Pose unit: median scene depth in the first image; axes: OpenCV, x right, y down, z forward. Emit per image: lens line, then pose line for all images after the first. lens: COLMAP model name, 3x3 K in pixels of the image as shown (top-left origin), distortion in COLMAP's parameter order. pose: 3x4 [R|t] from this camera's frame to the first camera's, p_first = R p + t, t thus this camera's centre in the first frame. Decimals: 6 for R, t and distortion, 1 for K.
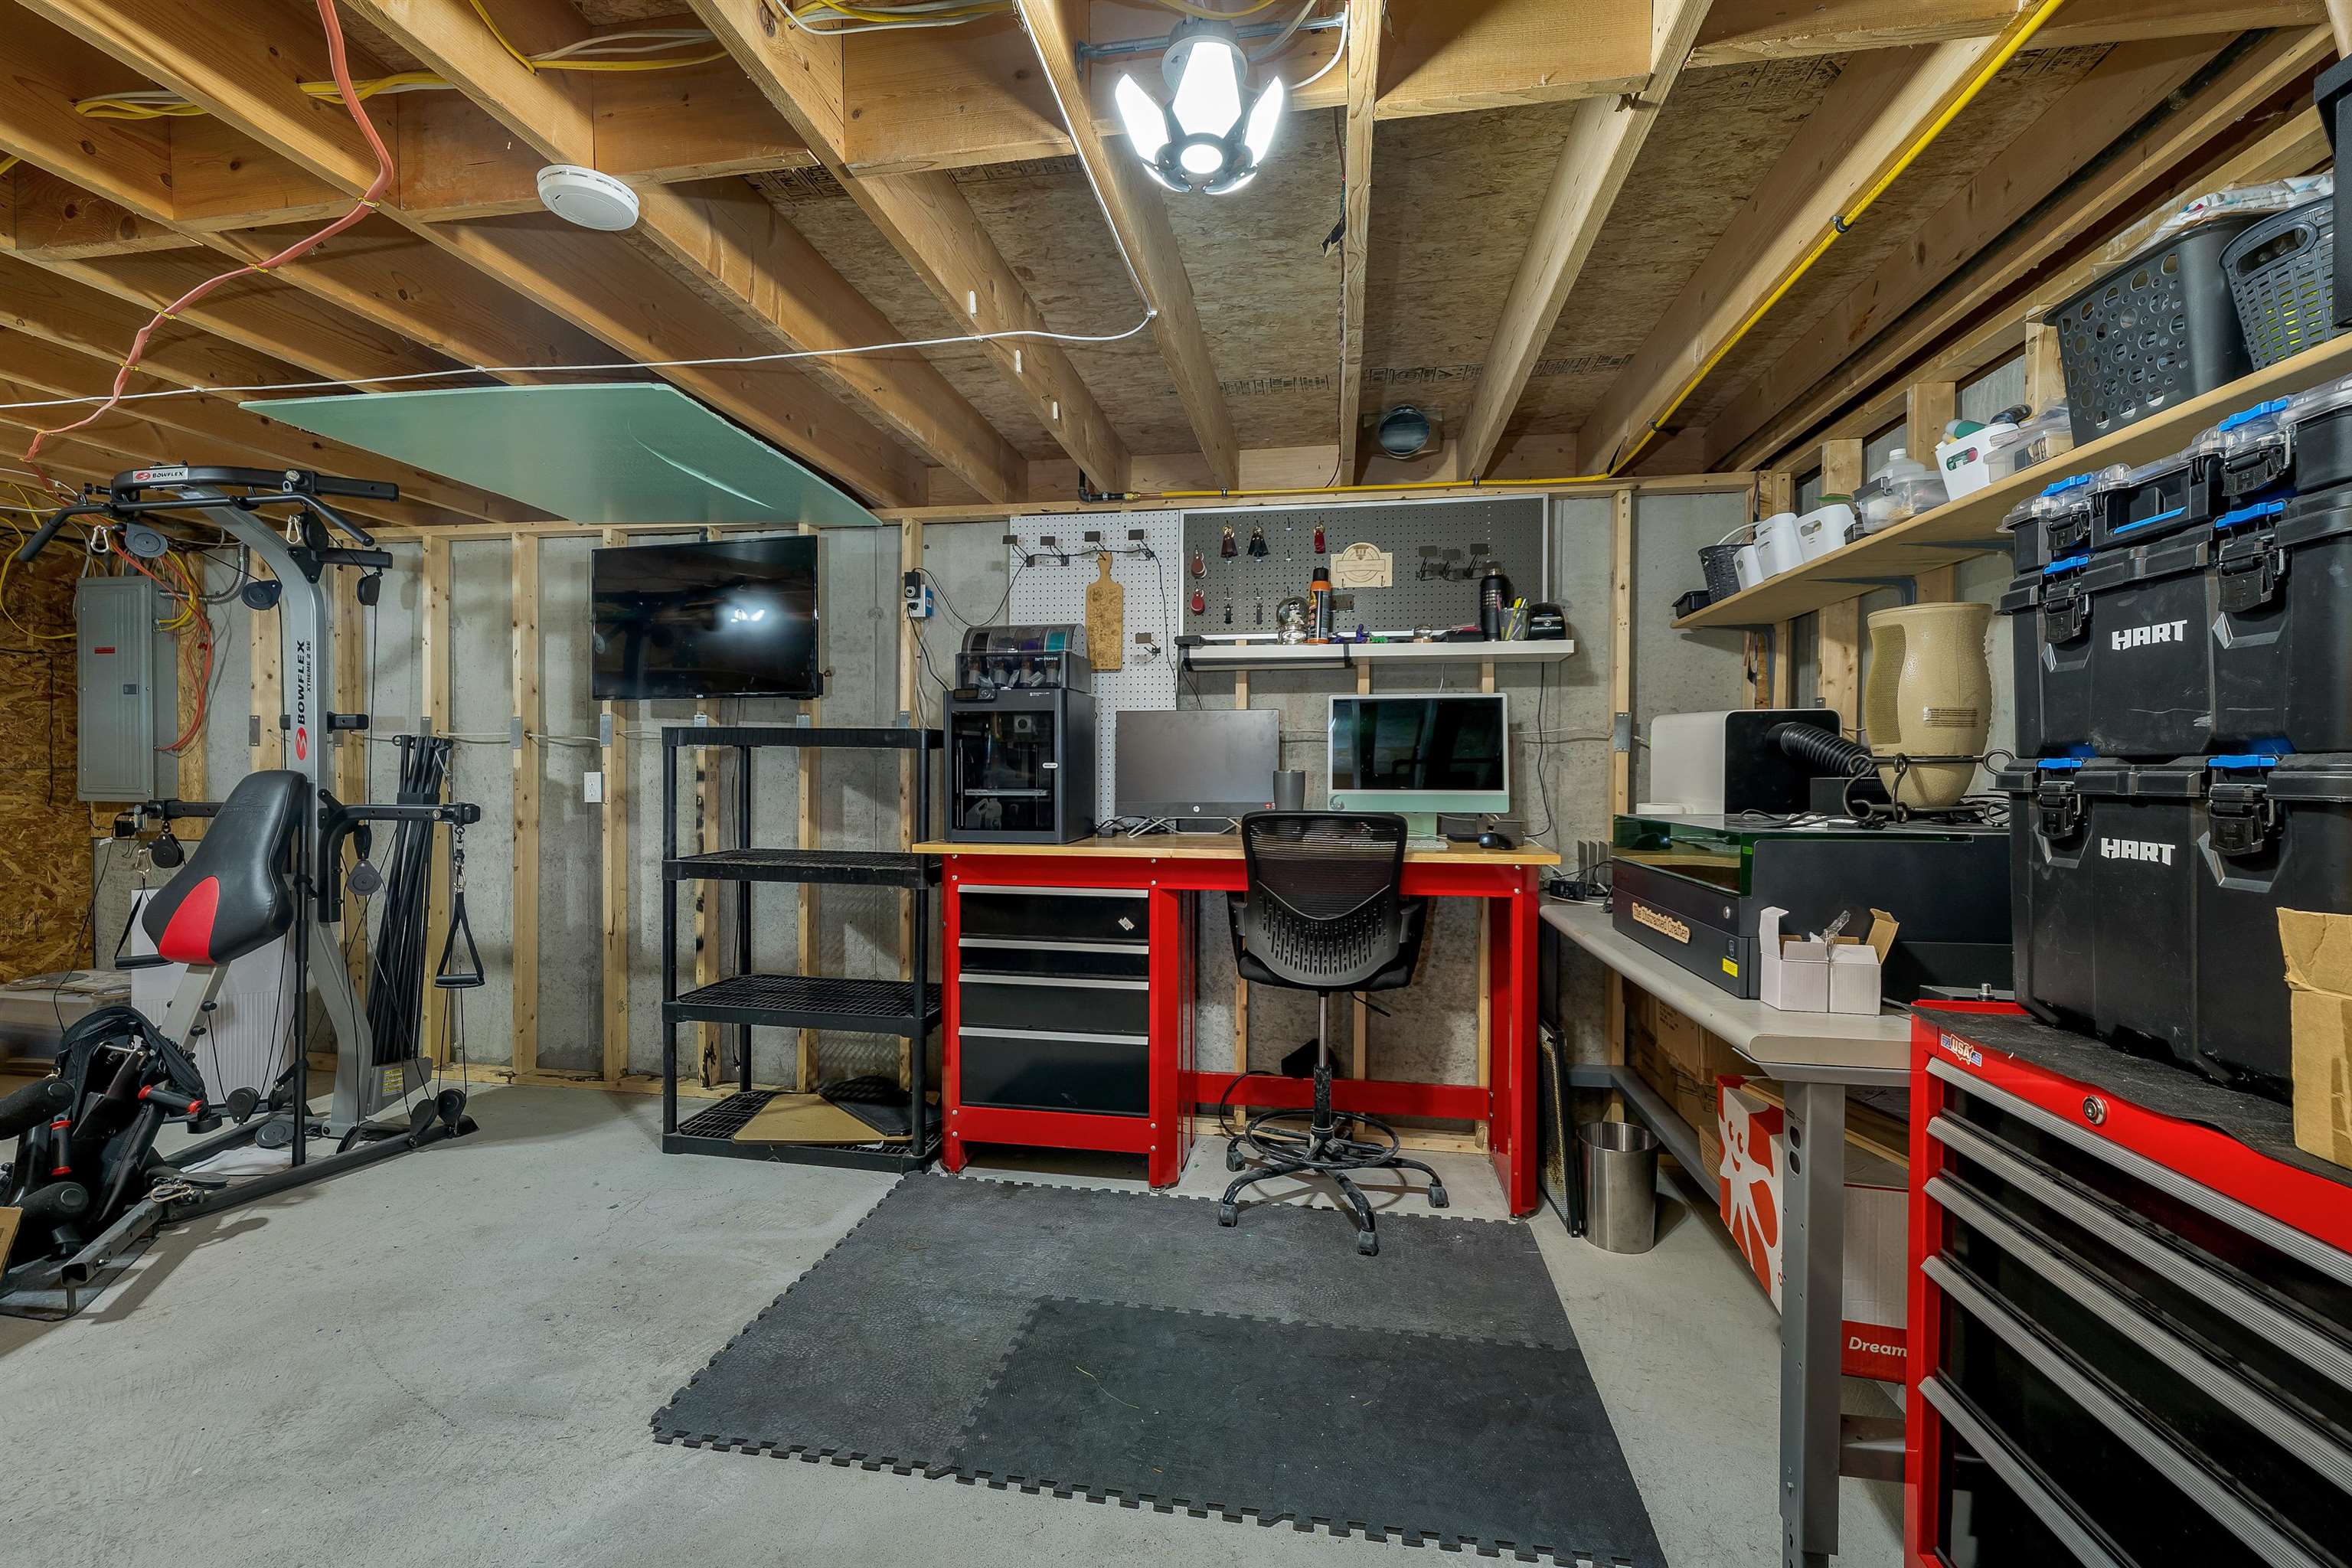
lens RADIAL K [[992.2, 0, 1170.1], [0, 992.2, 777.2], [0, 0, 1]] dist [0.004554, -0.000391]
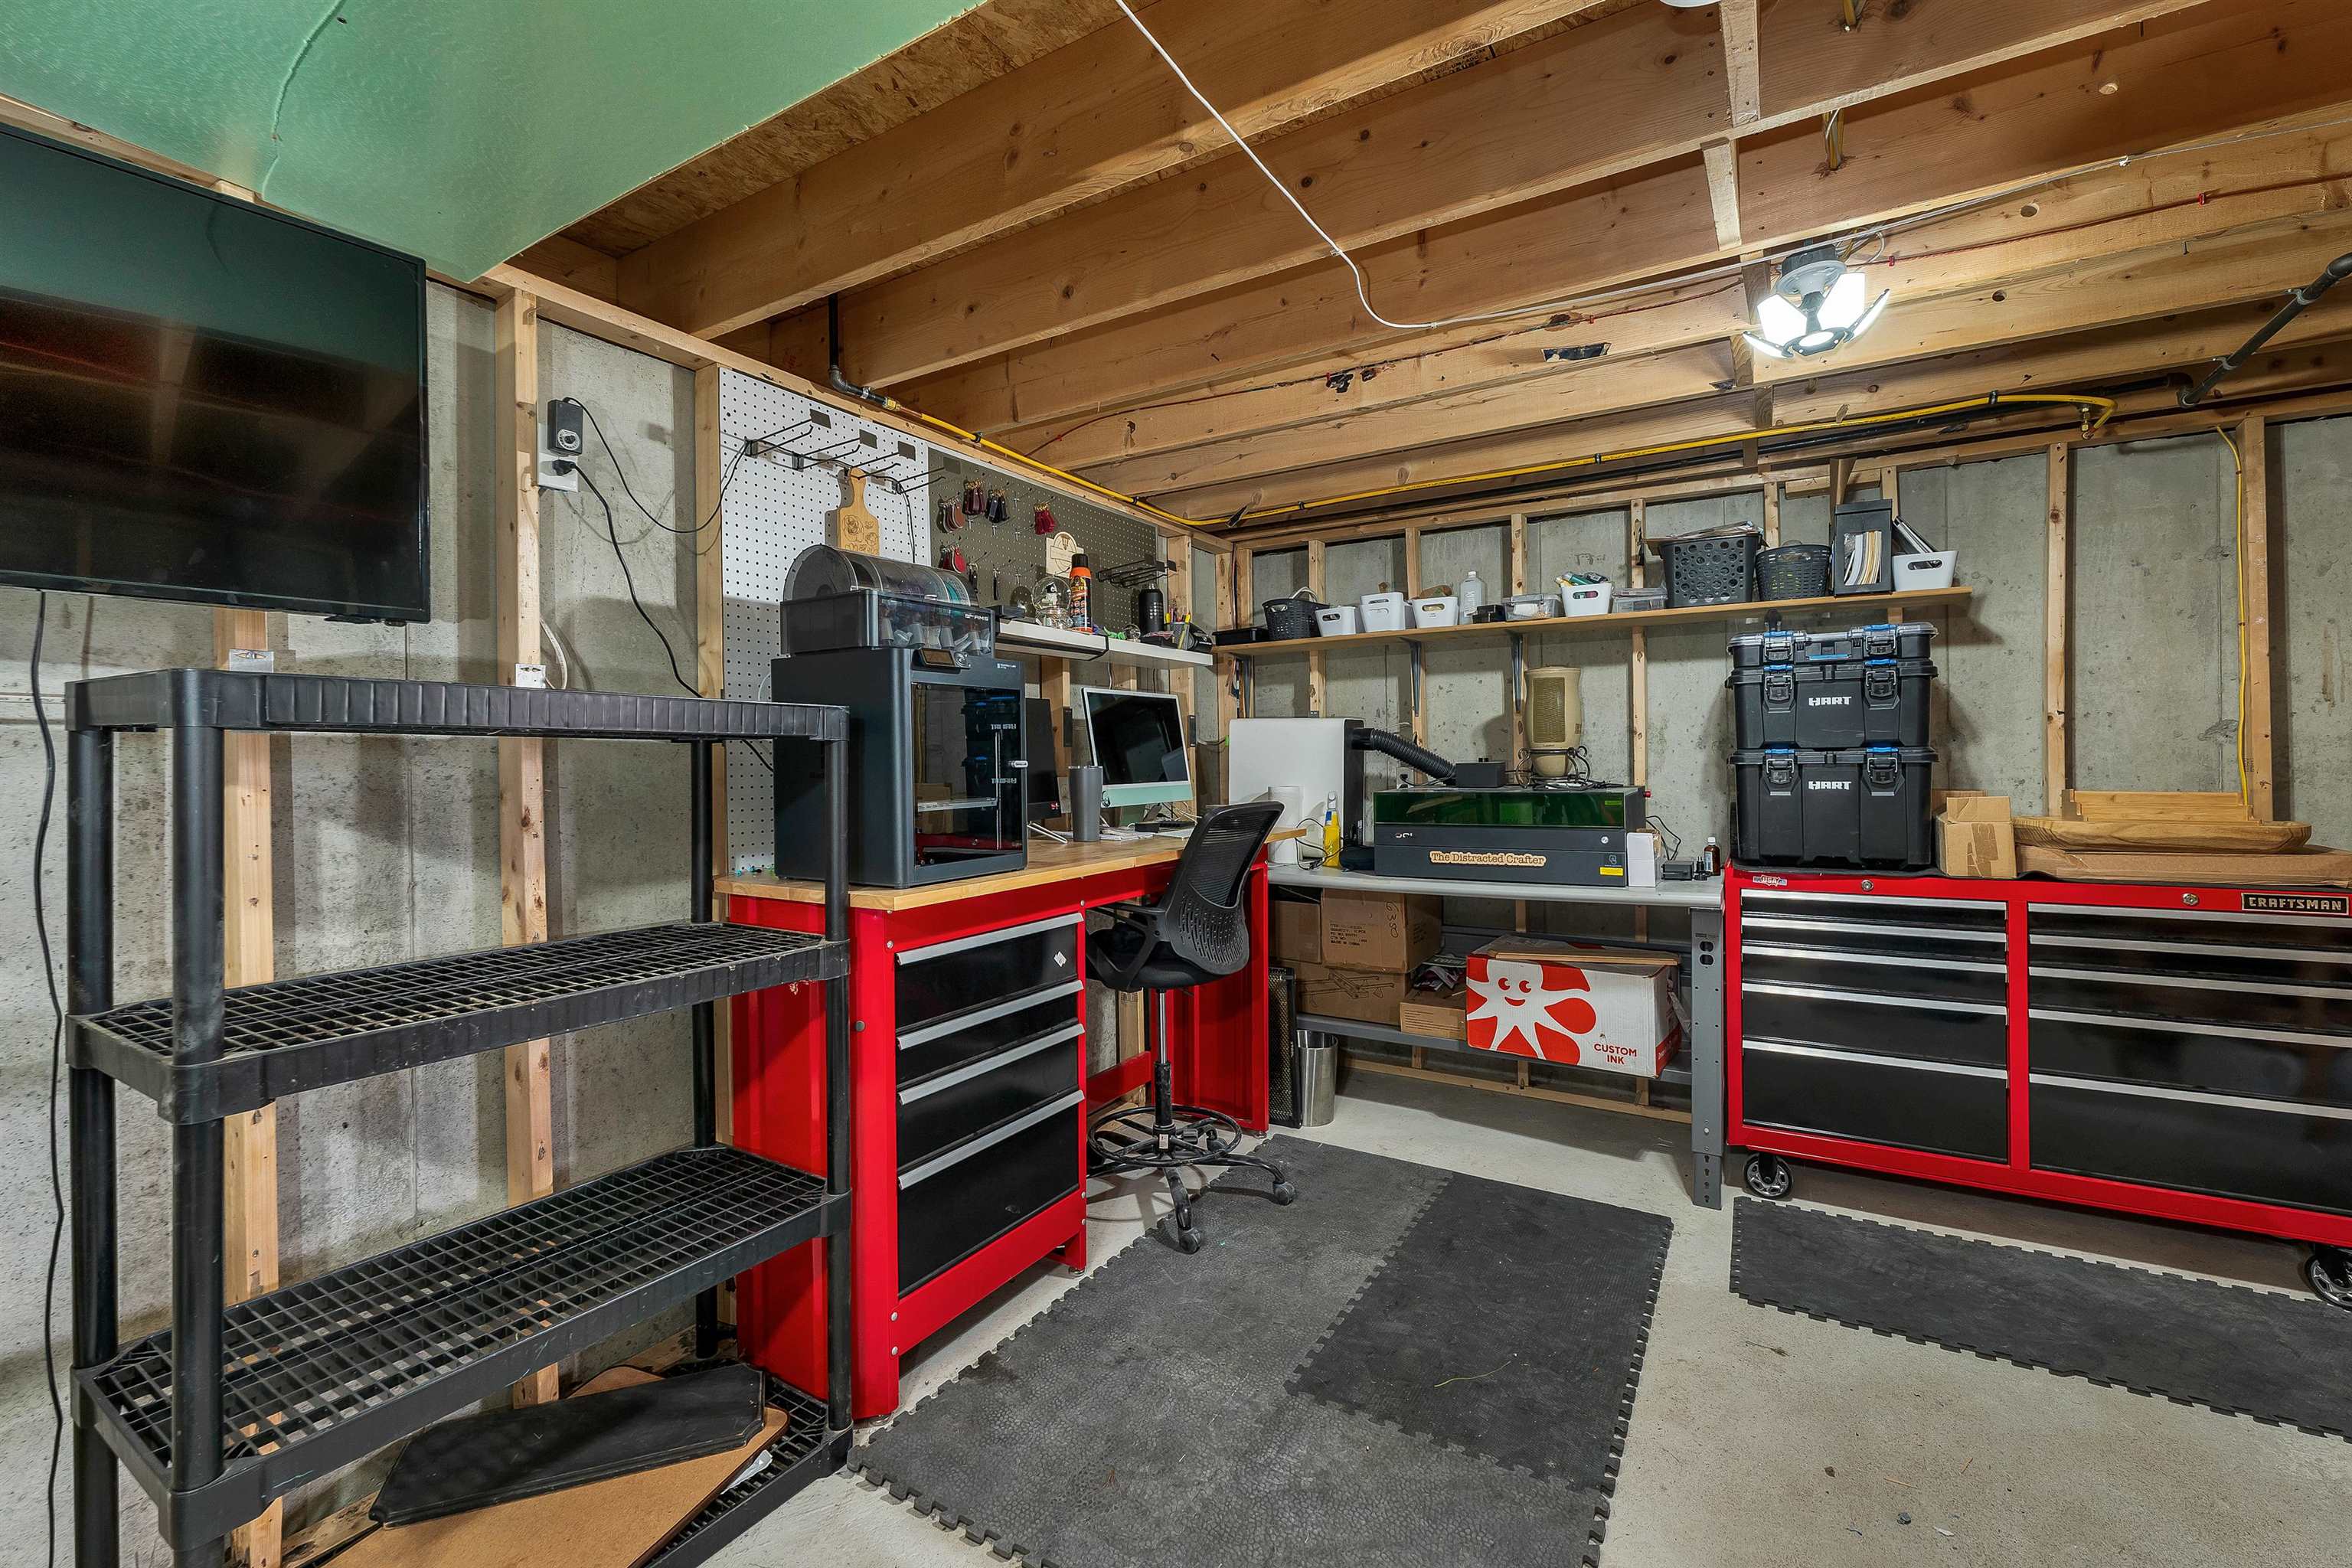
lens RADIAL K [[992.2, 0, 1178.0], [0, 992.2, 762.2], [0, 0, 1]] dist [0.004554, -0.000391]
pose [[0.367918, -0.011064, 0.929792, -0.752845], [0.023883, 0.999712, 0.002445, -0.011976], [-0.929551, 0.021307, 0.368076, 0.607530]]
